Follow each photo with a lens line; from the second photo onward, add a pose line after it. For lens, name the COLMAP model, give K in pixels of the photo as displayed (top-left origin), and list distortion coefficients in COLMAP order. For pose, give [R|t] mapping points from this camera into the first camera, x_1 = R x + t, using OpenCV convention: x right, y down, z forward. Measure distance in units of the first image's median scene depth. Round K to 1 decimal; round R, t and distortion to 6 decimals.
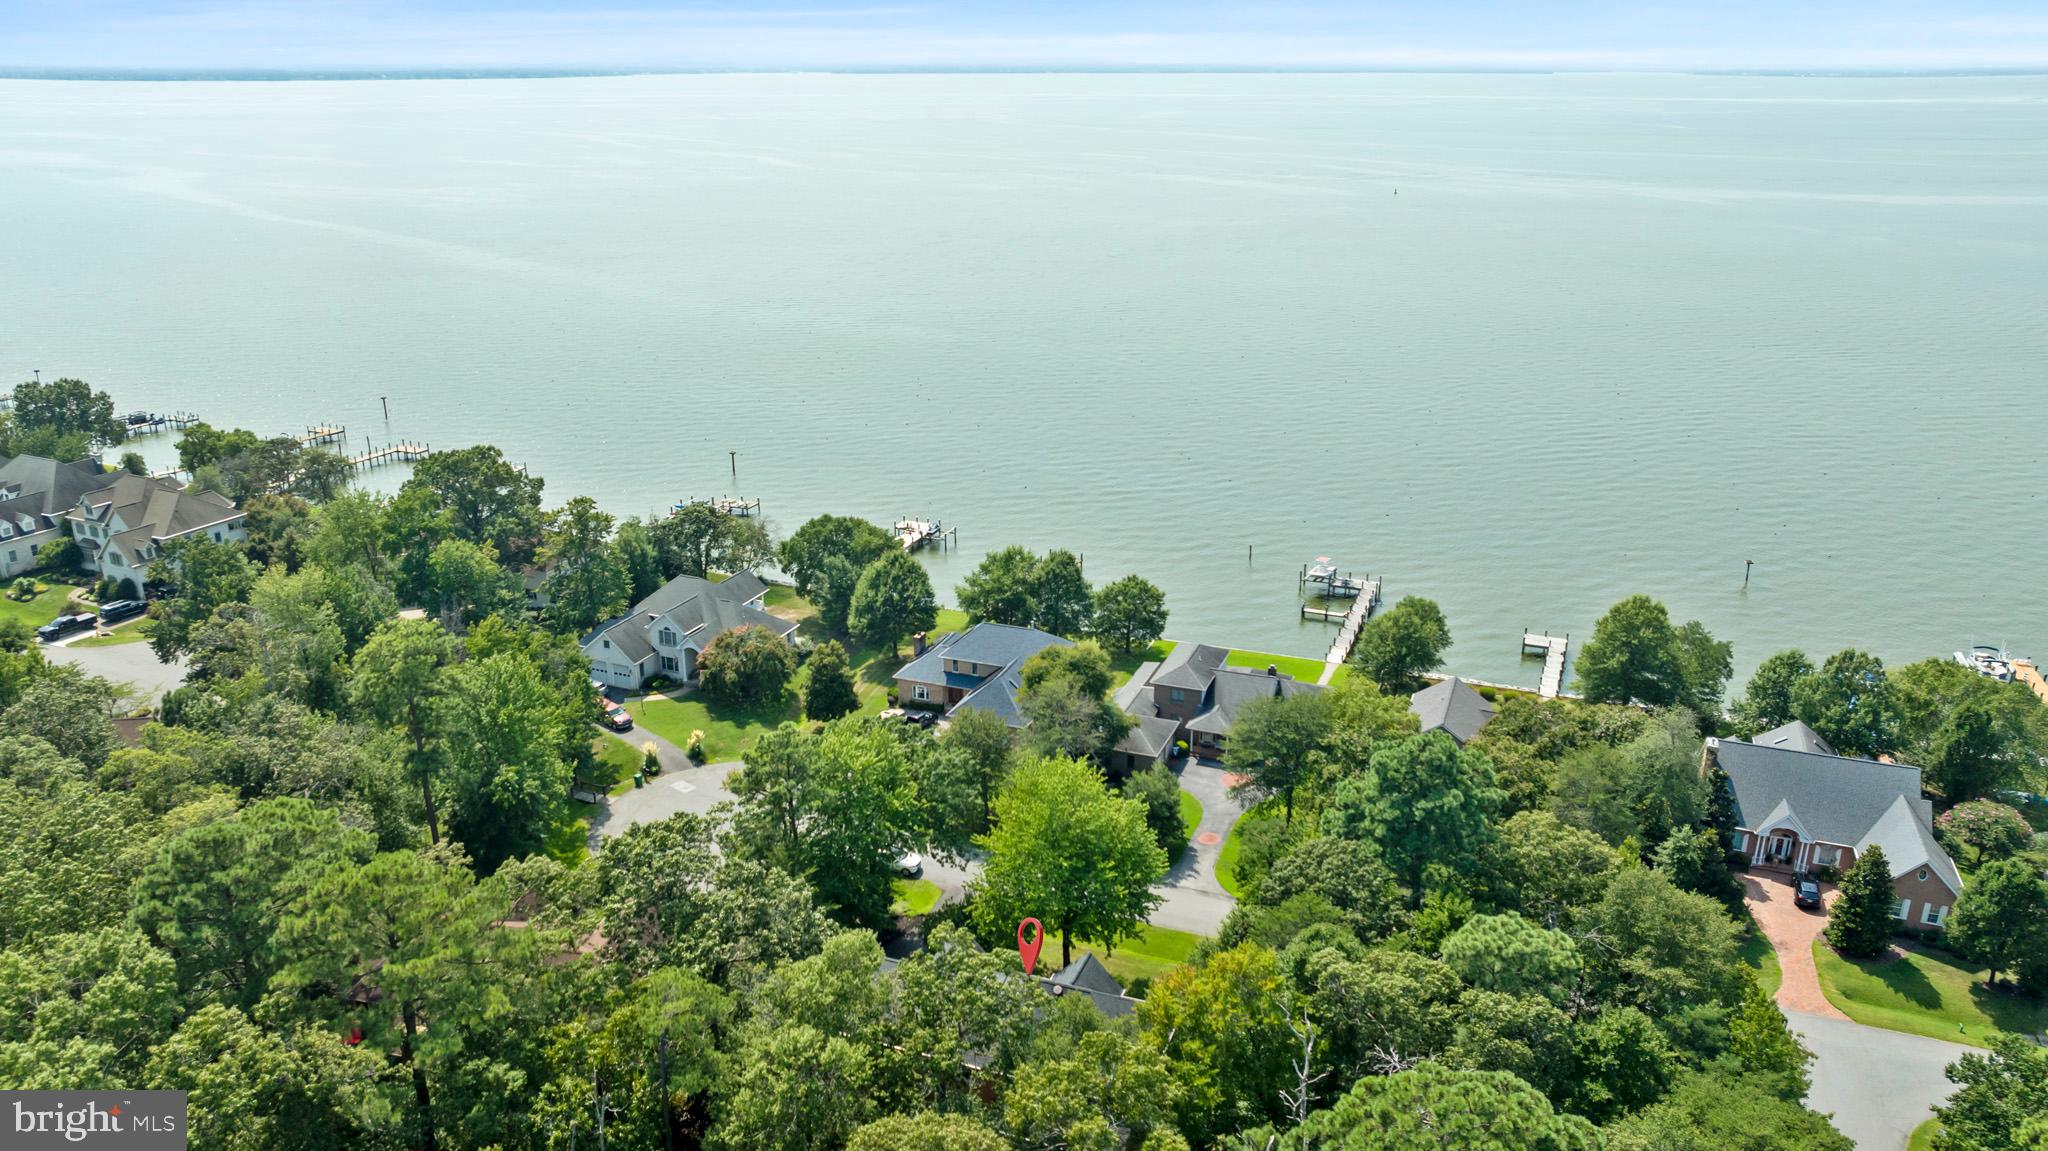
lens RADIAL K [[1474.2, 0, 1016.9], [0, 1474.2, 567.8], [0, 0, 1]] dist [-0.041707, 0.042006]
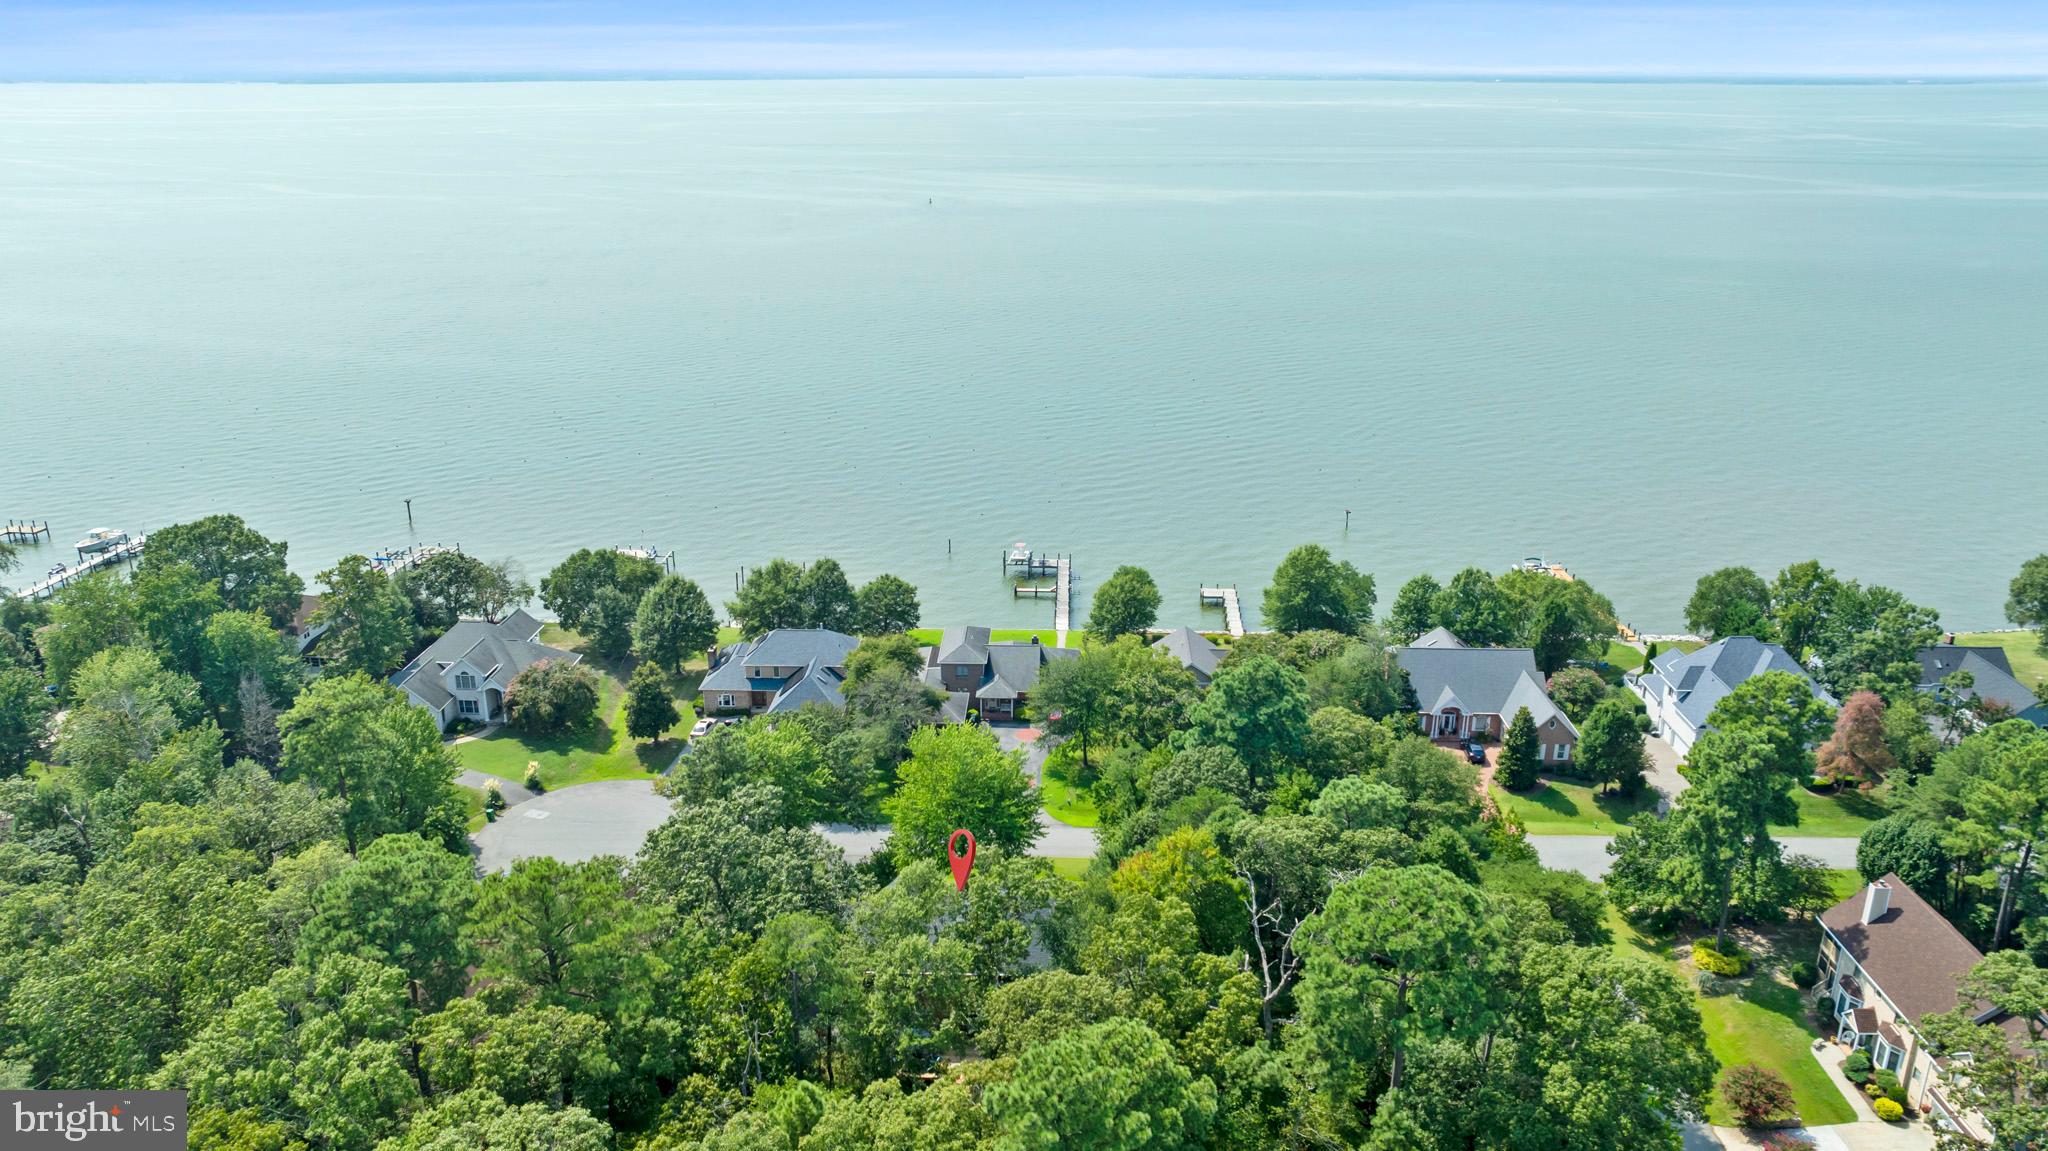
lens RADIAL K [[1474.2, 0, 1024.3], [0, 1474.2, 579.3], [0, 0, 1]] dist [-0.041707, 0.042006]
pose [[0.943305, -0.108490, 0.313698, -0.202922], [0.107167, 0.994008, 0.021514, -0.004707], [-0.314152, 0.013324, 0.949279, -0.115010]]
